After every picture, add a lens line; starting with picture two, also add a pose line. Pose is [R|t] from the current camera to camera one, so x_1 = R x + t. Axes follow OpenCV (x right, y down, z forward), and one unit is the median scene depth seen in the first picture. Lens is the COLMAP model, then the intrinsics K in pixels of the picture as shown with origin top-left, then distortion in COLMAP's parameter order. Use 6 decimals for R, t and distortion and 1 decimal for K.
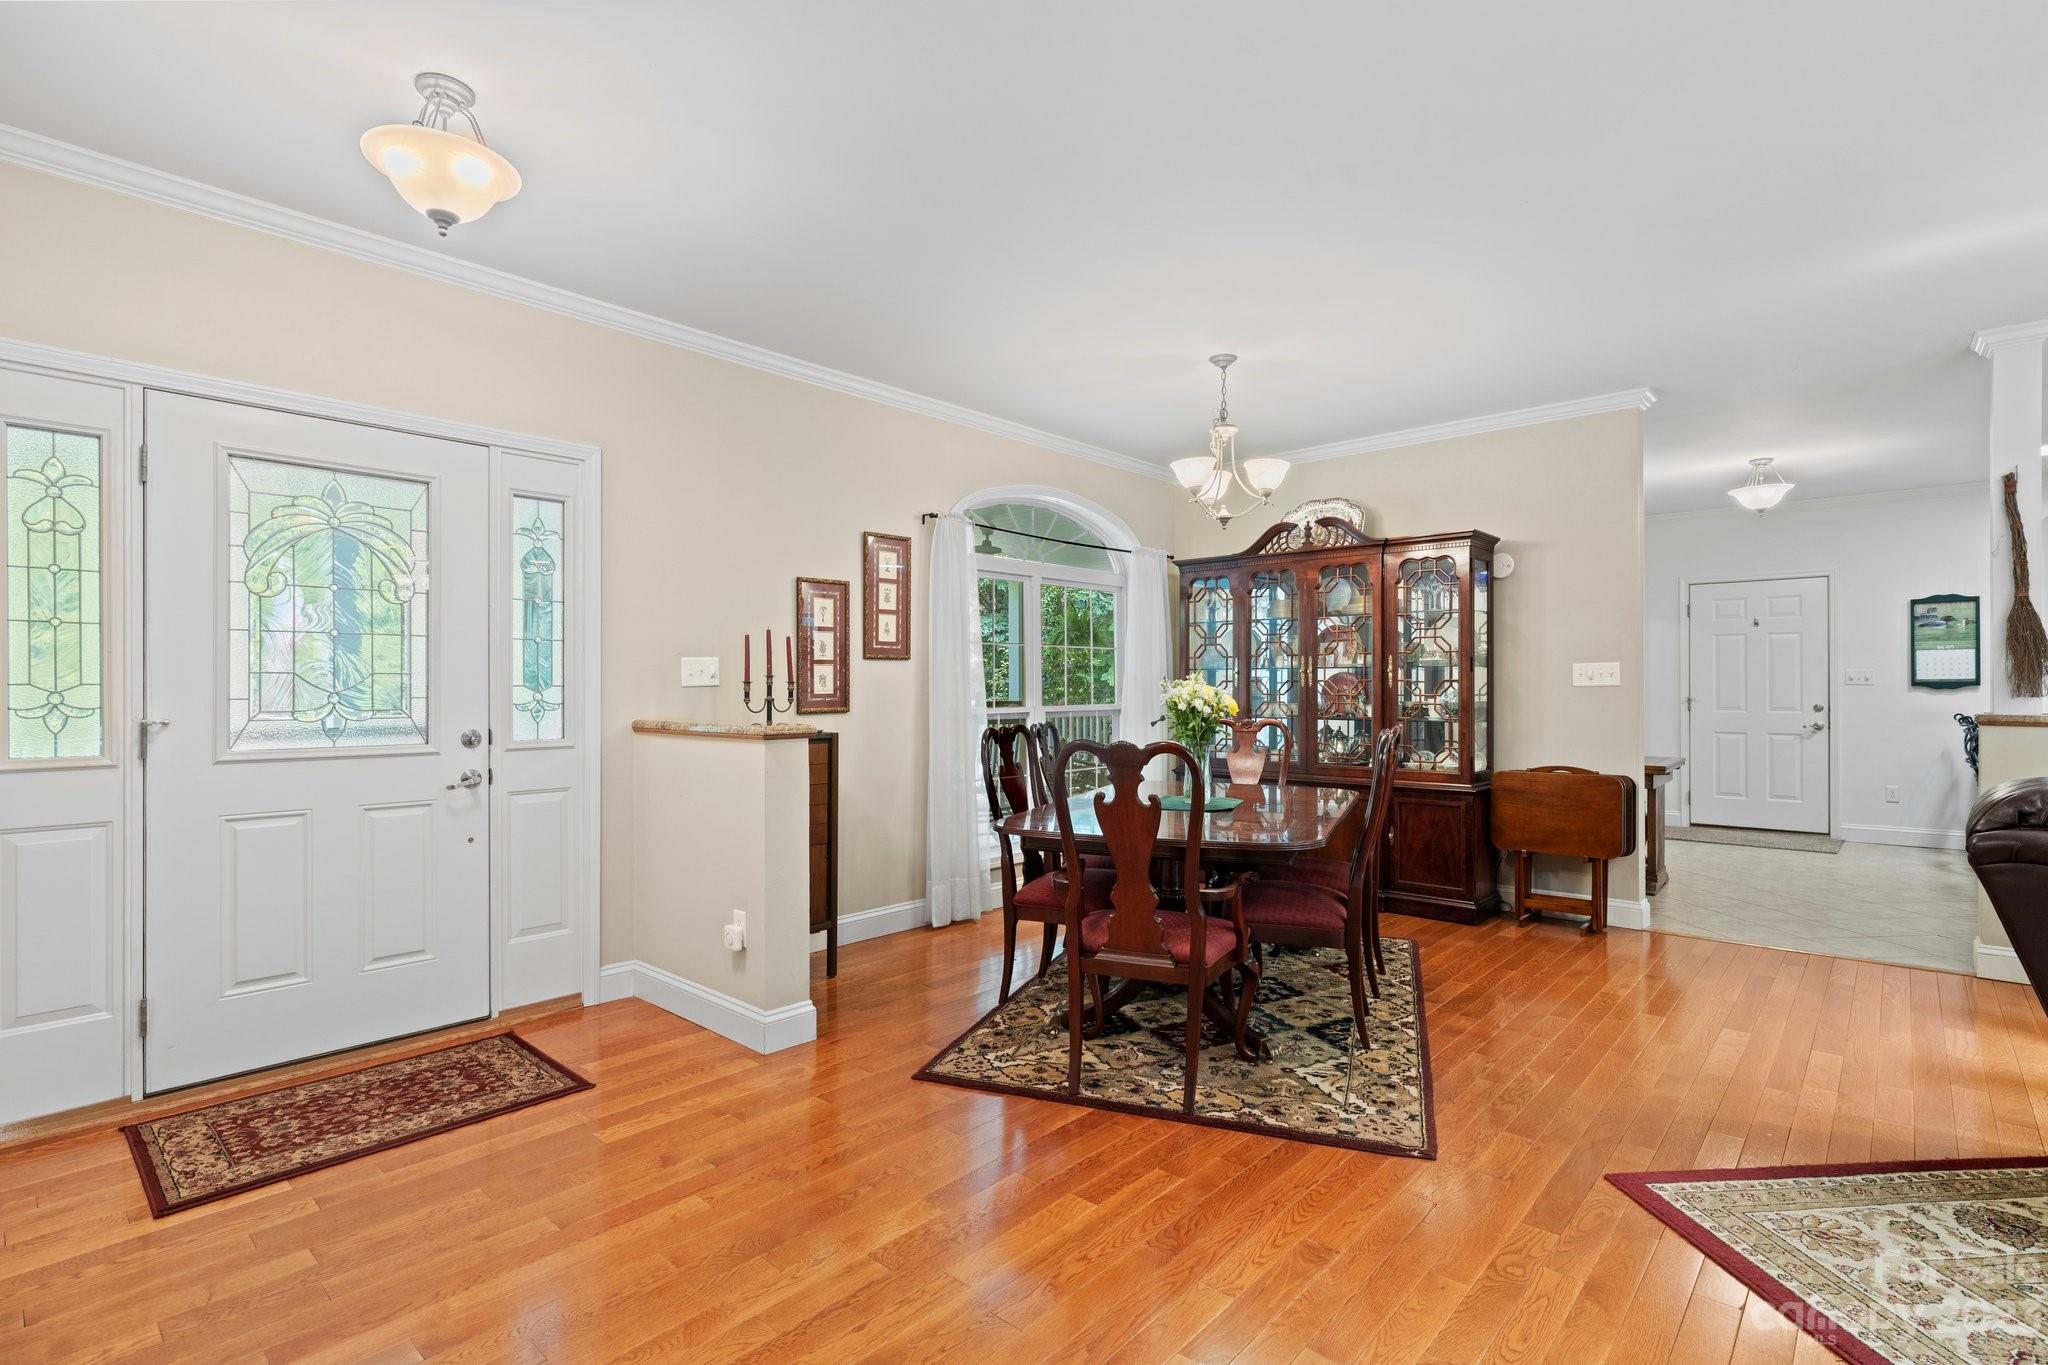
lens RADIAL K [[979.6, 0, 1029.1], [0, 979.6, 686.4], [0, 0, 1]] dist [-0.000792, 0.000760]
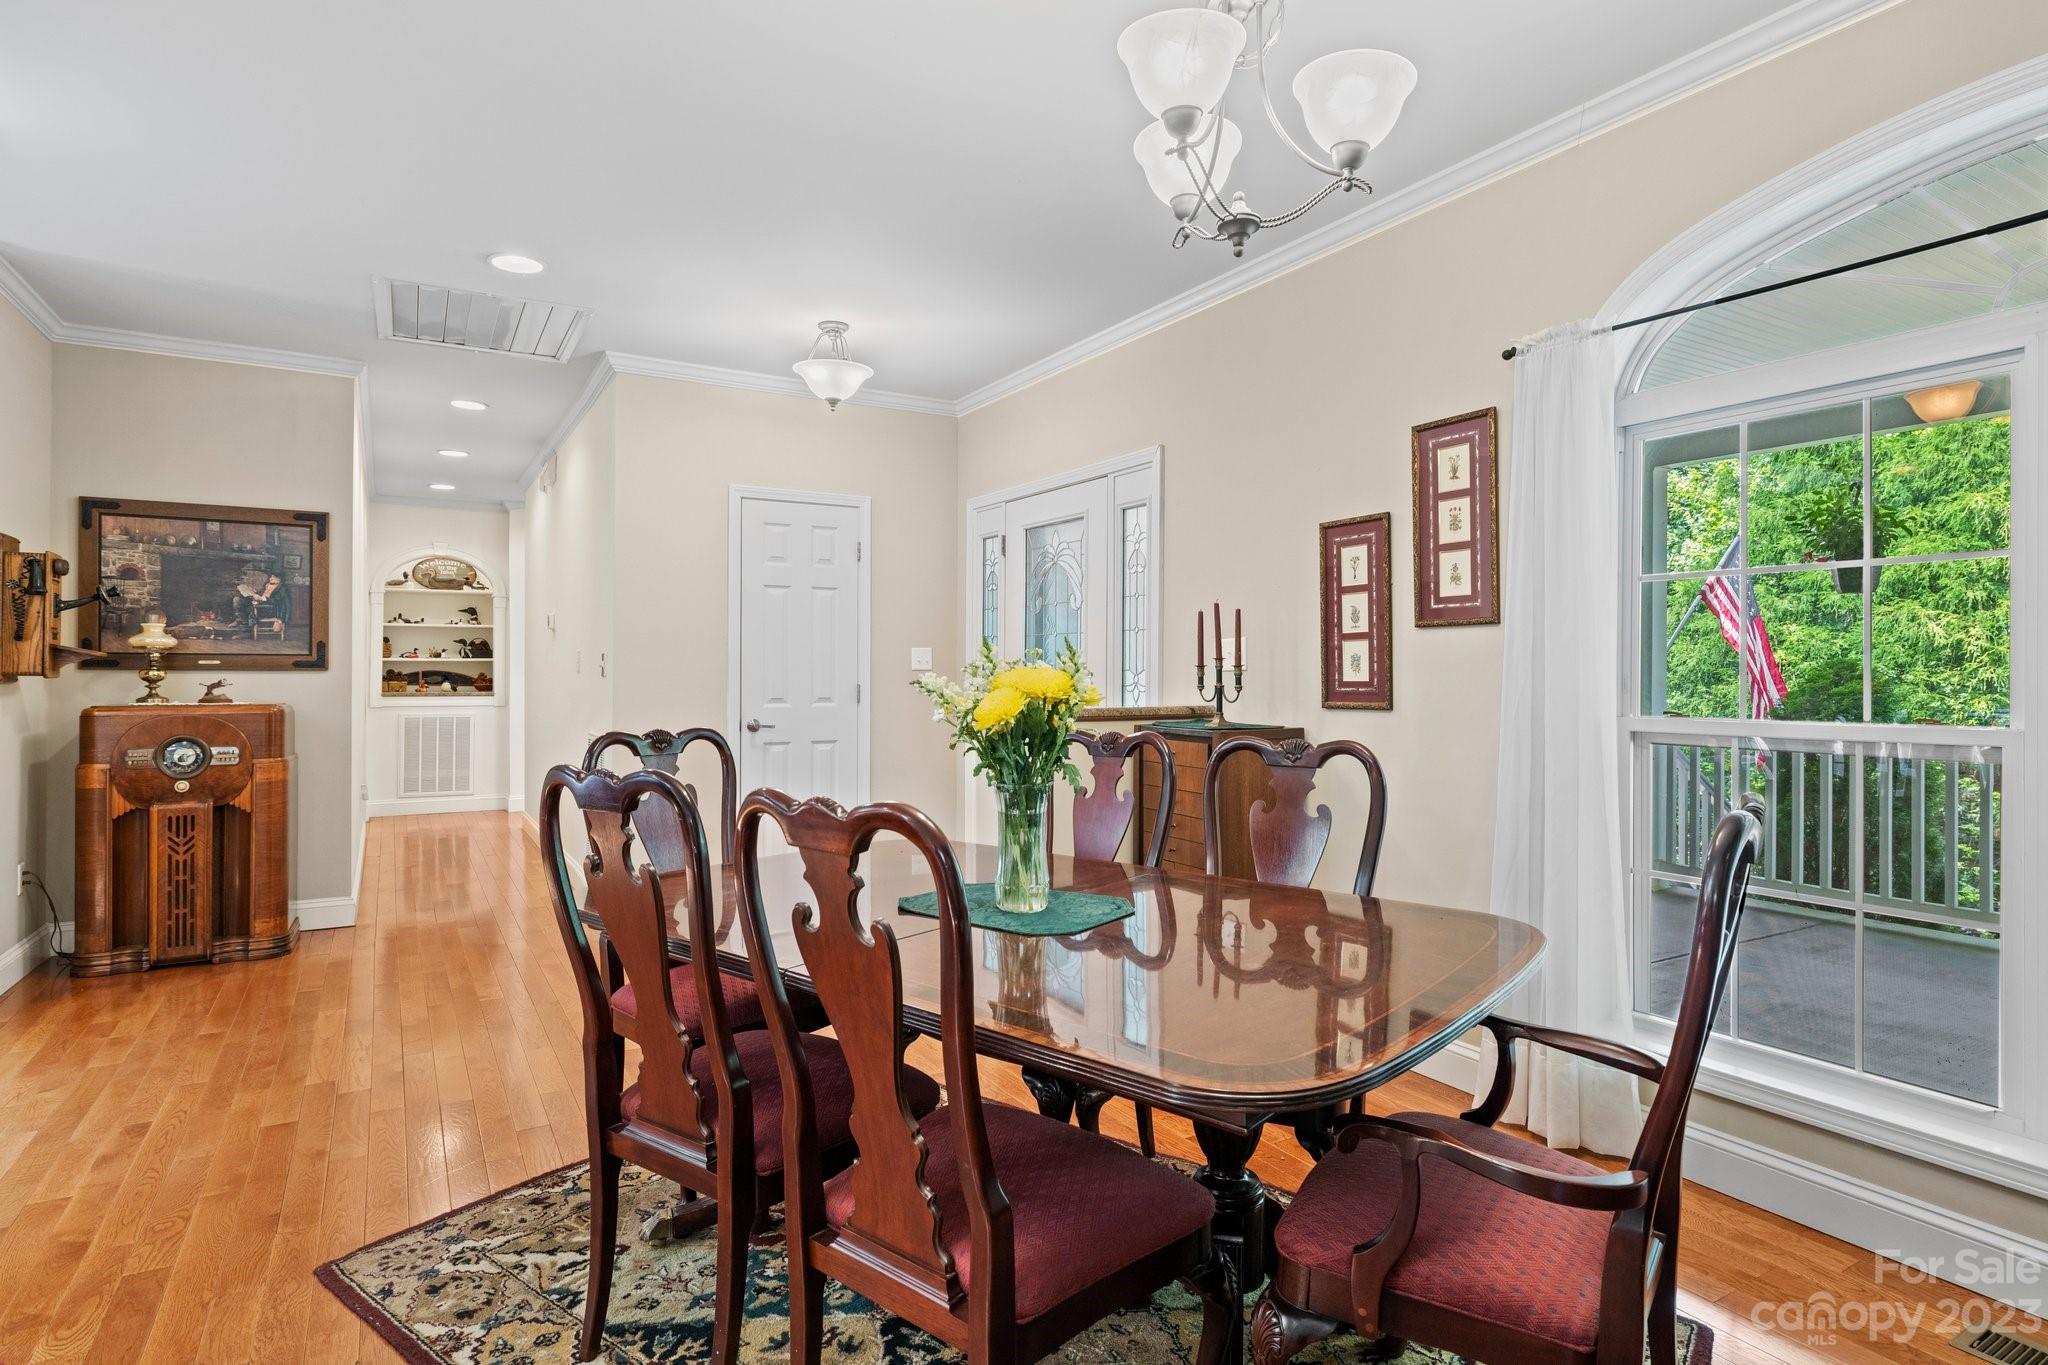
lens RADIAL K [[1072.1, 0, 1025.4], [0, 1072.1, 674.2], [0, 0, 1]] dist [-0.004253, -0.000625]
pose [[-0.293480, 0.003014, -0.955961, 0.831237], [-0.000604, 0.999994, 0.003338, -0.000253], [0.955965, 0.001557, -0.293476, 1.401977]]
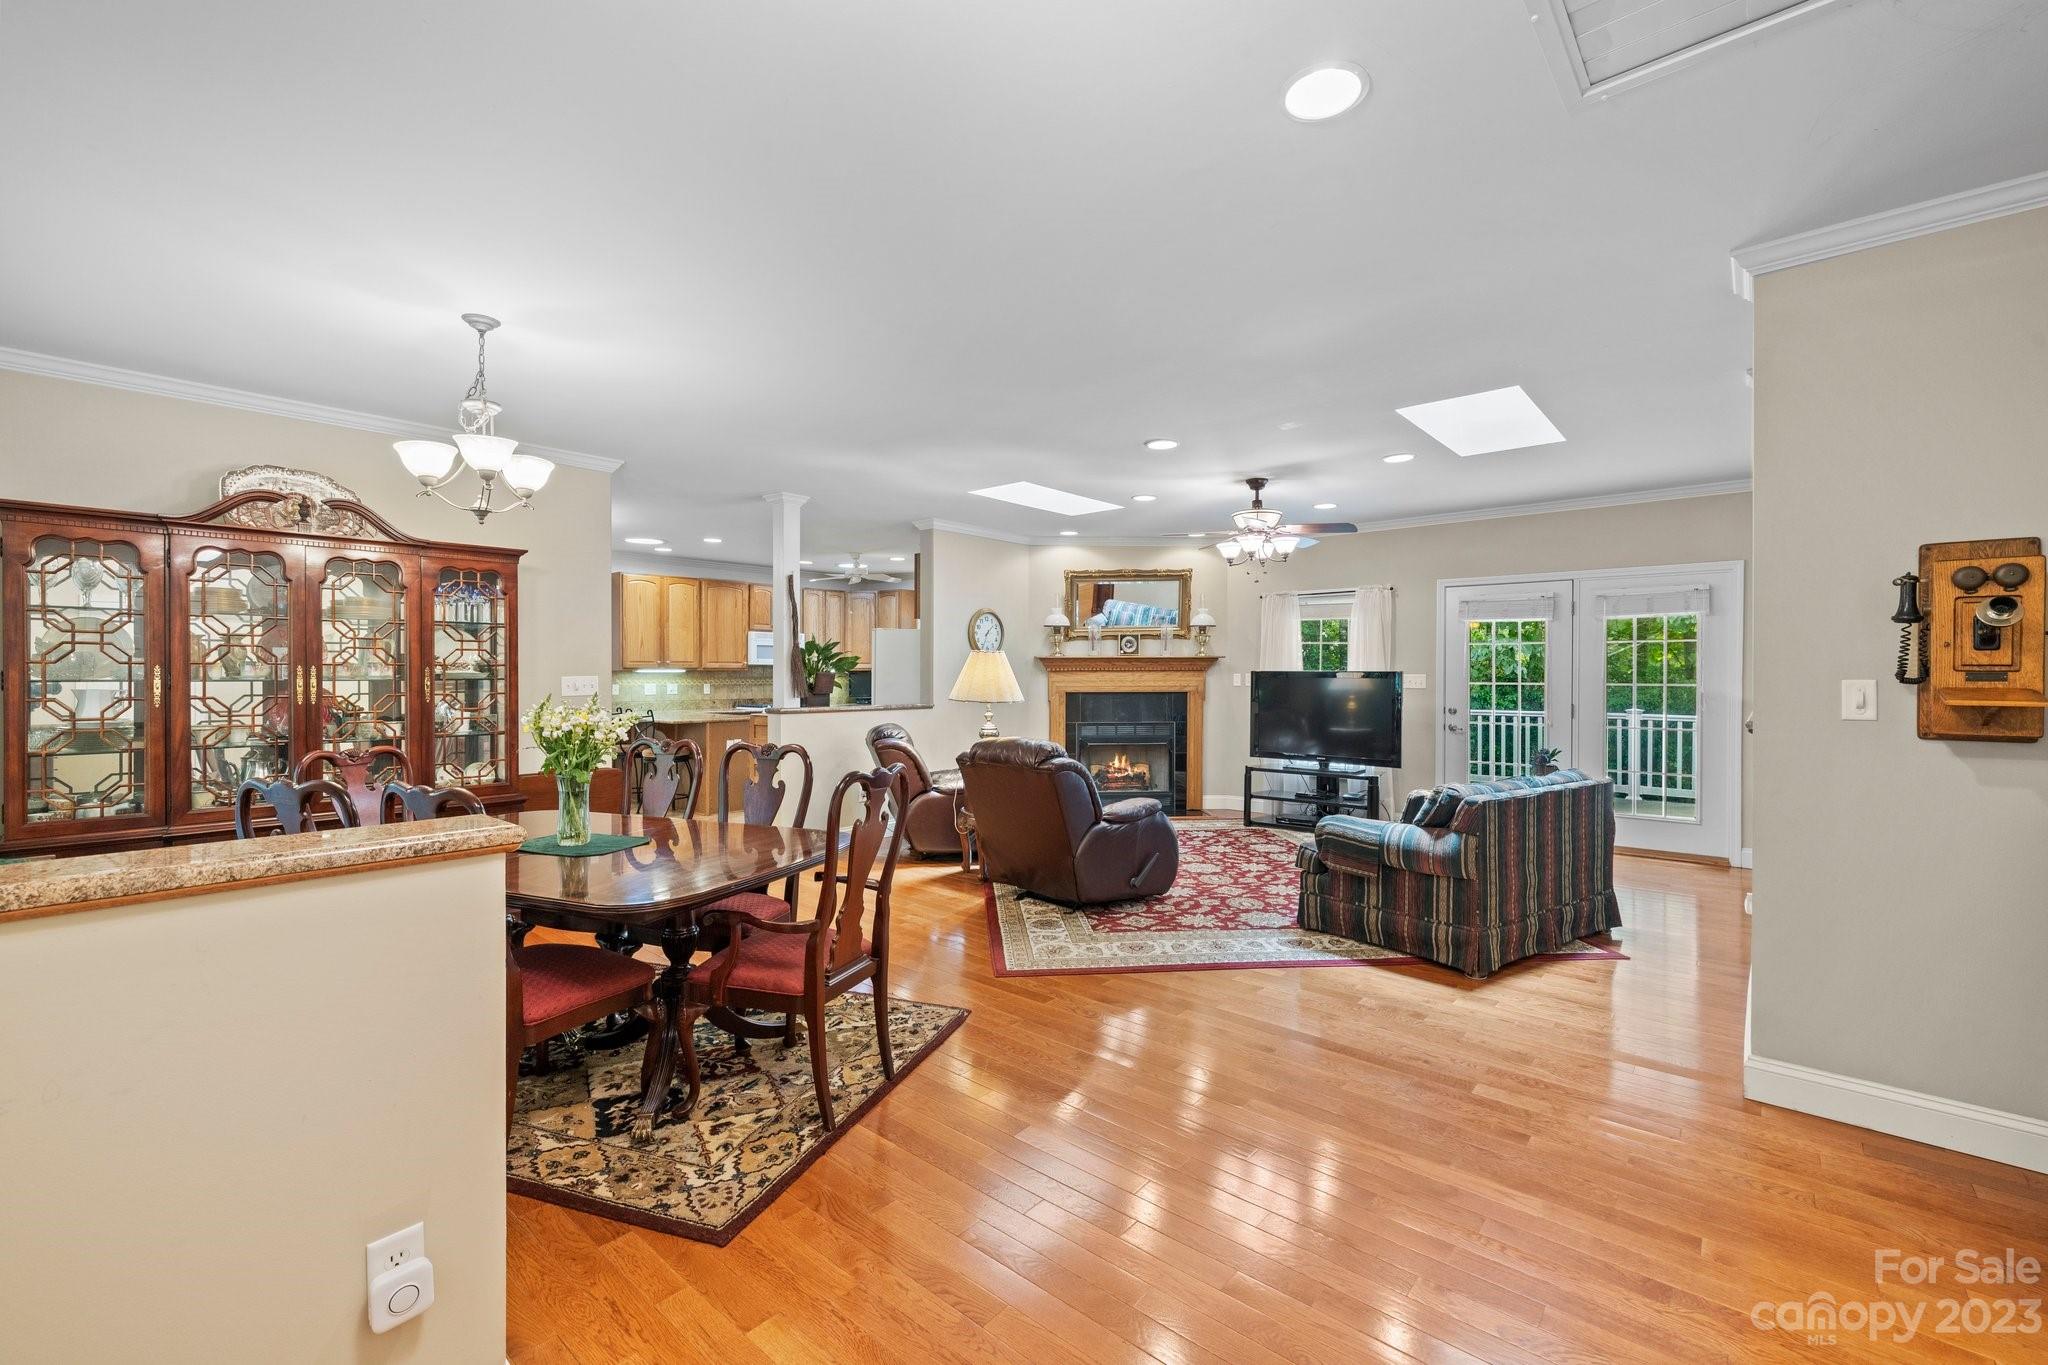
lens RADIAL K [[867.9, 0, 1026.4], [0, 867.9, 674.7], [0, 0, 1]] dist [0.000254, -0.000067]
pose [[-0.022540, -0.003268, 0.999741, -0.752162], [-0.000142, 0.999995, 0.003265, -0.043881], [-0.999746, -0.000069, -0.022540, 0.735315]]
